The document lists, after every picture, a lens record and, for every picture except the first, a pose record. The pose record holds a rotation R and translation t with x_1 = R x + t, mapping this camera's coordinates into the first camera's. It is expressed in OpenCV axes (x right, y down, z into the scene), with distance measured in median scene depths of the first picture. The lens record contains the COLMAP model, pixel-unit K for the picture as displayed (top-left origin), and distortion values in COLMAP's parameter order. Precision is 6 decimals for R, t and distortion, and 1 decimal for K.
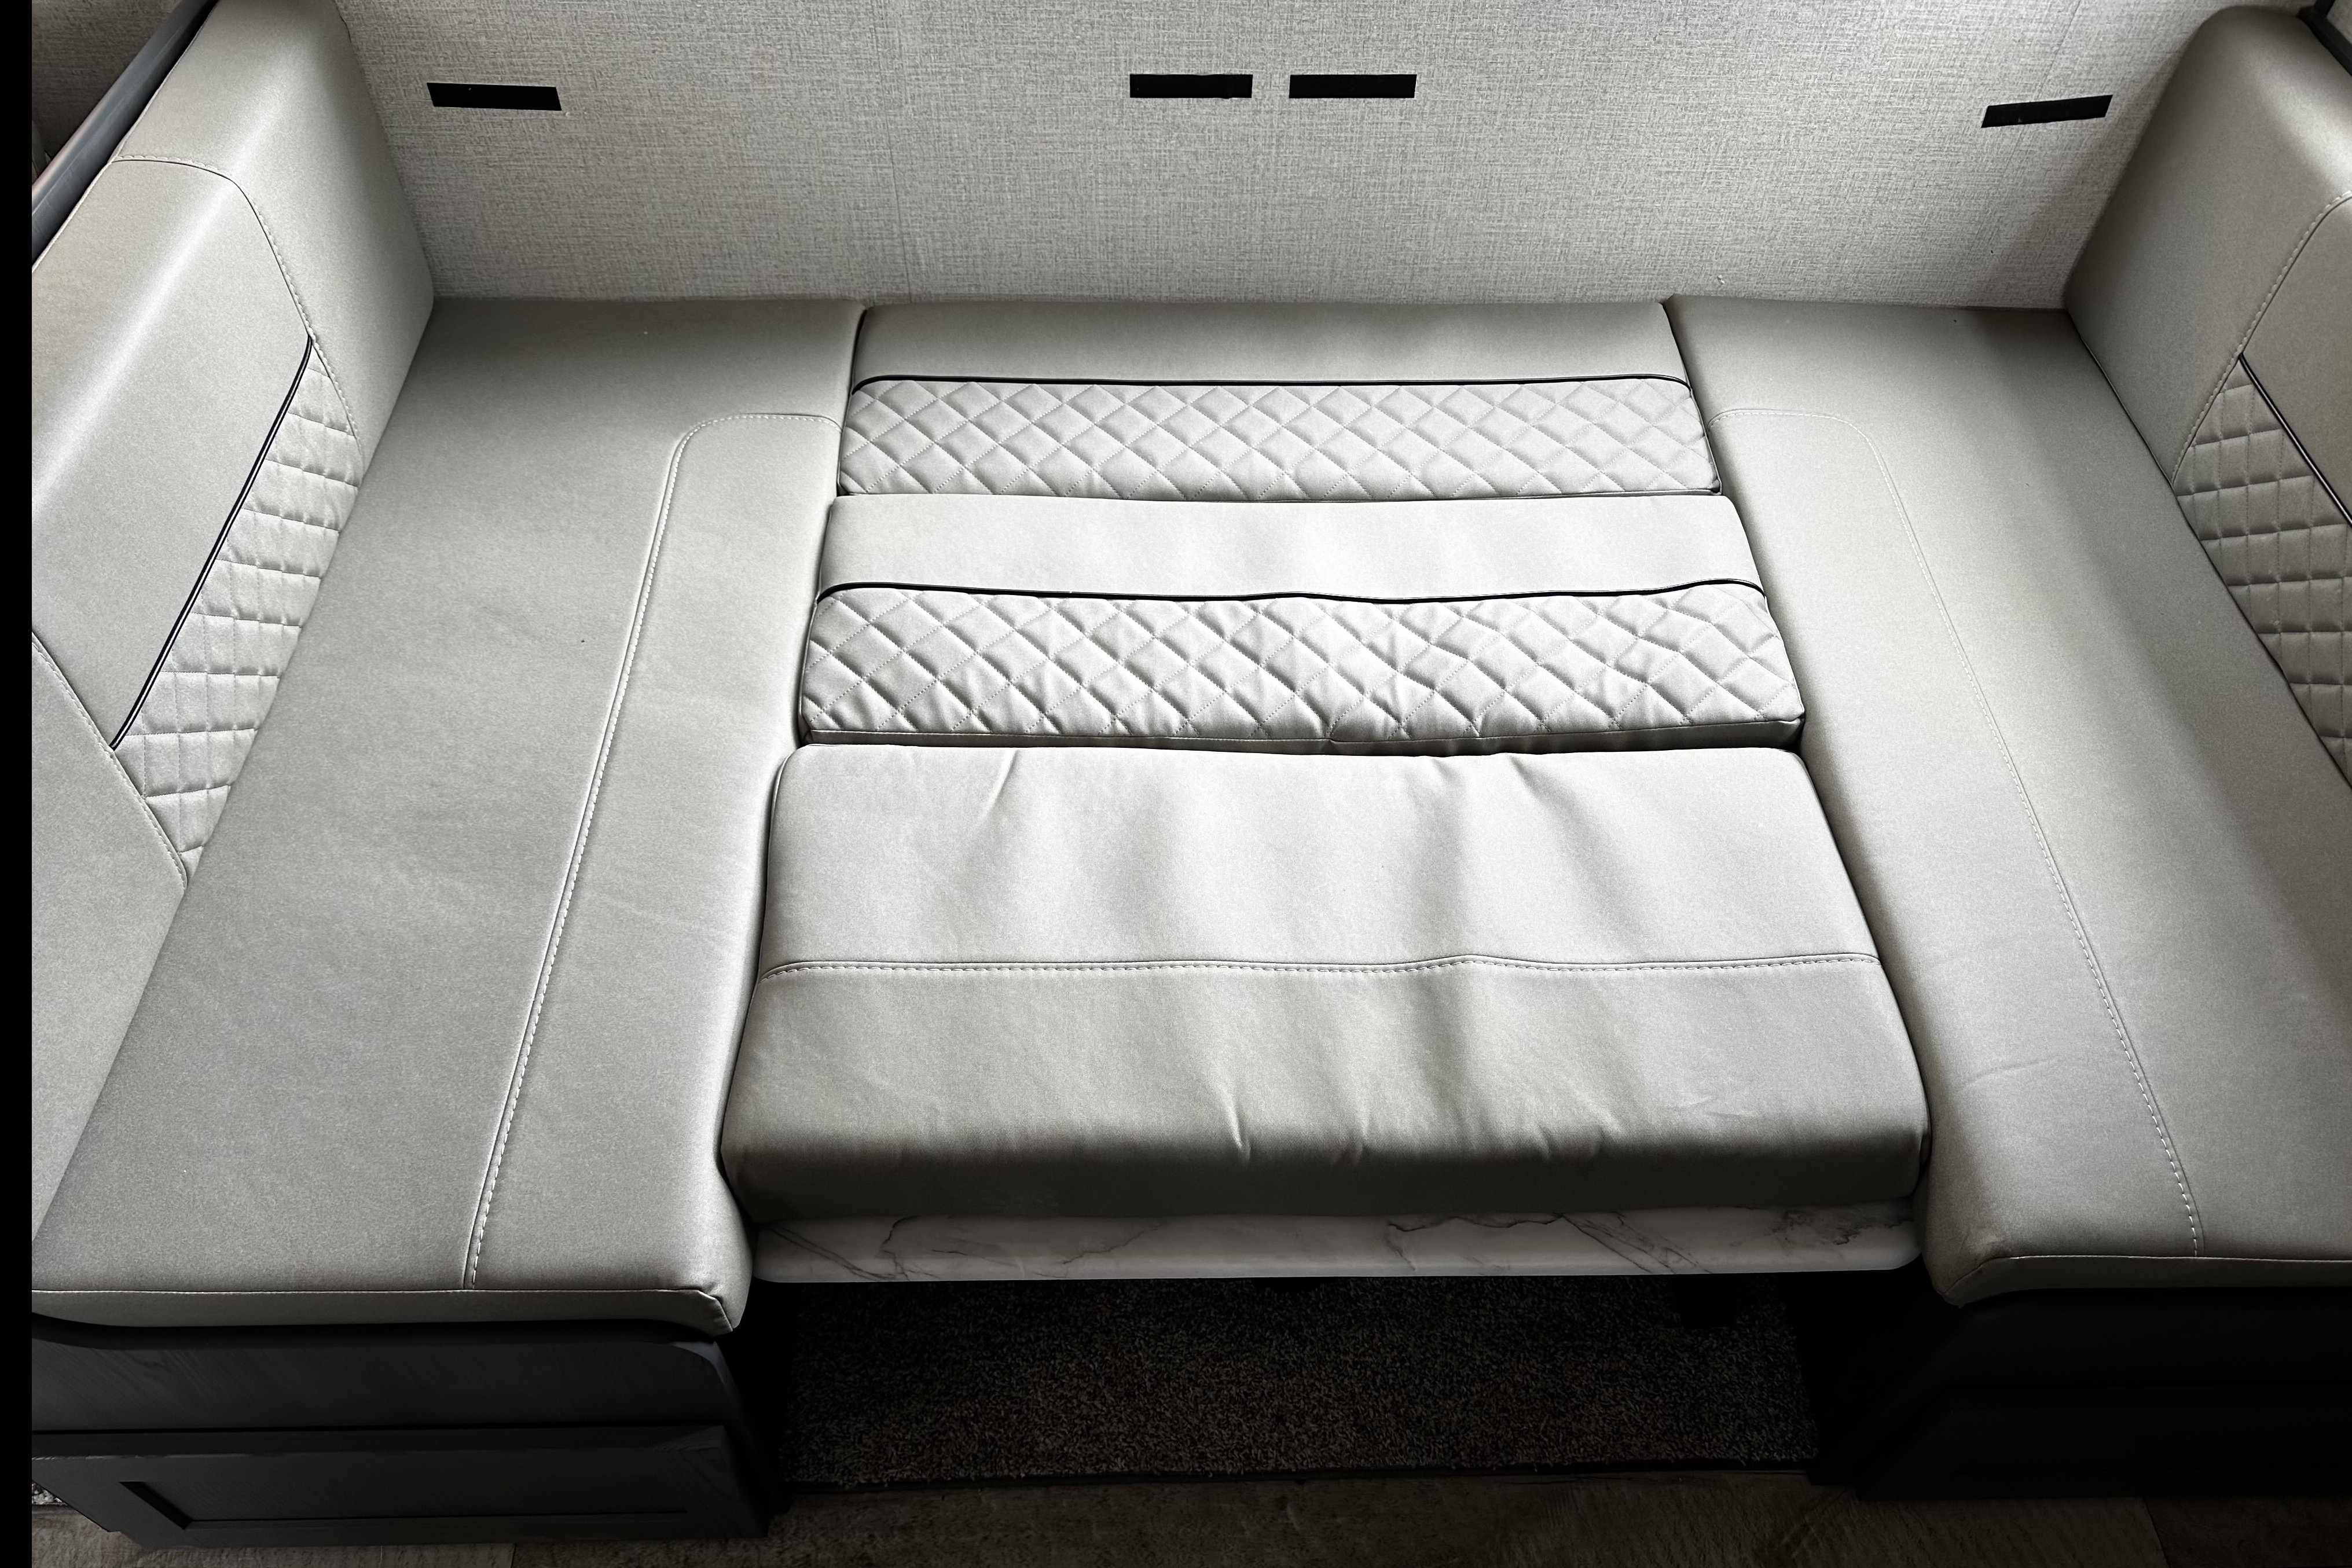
lens RADIAL K [[1594.4, 0, 1182.1], [0, 1594.4, 709.4], [0, 0, 1]] dist [-0.090686, 0.115153]
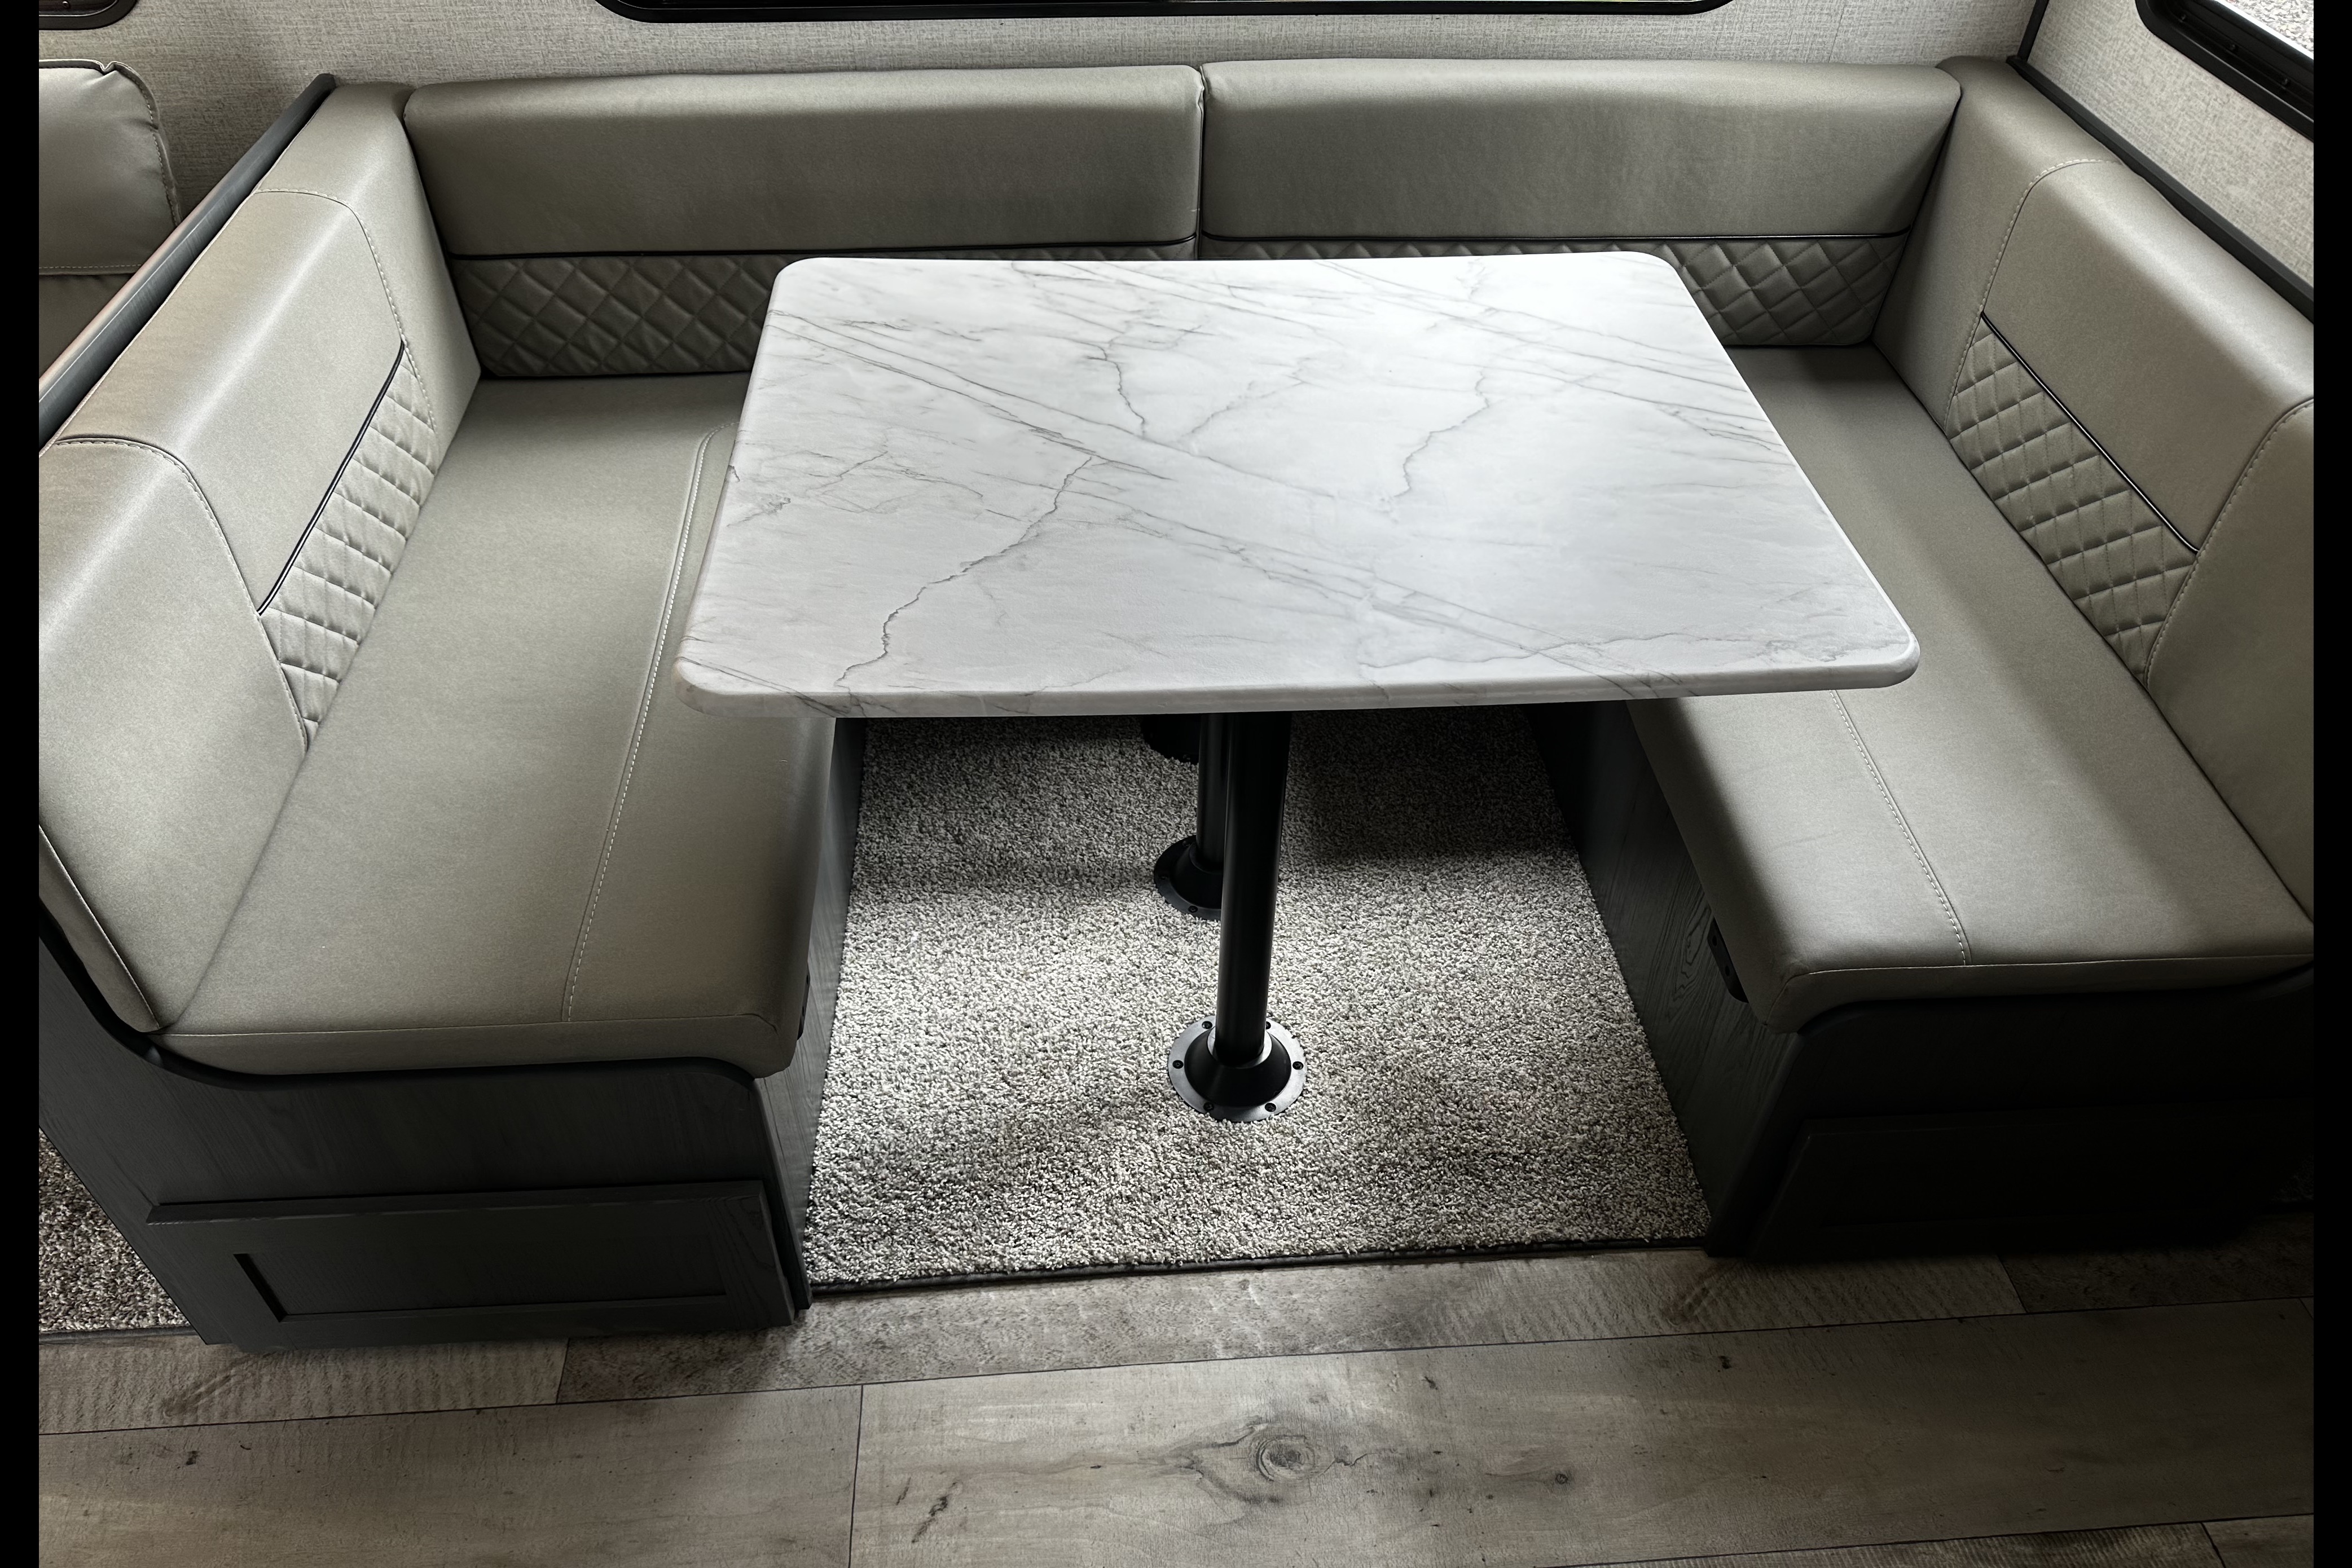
lens RADIAL K [[1665.0, 0, 1176.0], [0, 1665.0, 784.0], [0, 0, 1]] dist [0.002672, 0.095041]
pose [[0.998898, -0.042803, 0.019235, 0.006219], [0.045126, 0.988613, -0.143552, 0.310343], [-0.012872, 0.144262, 0.989456, -0.246765]]
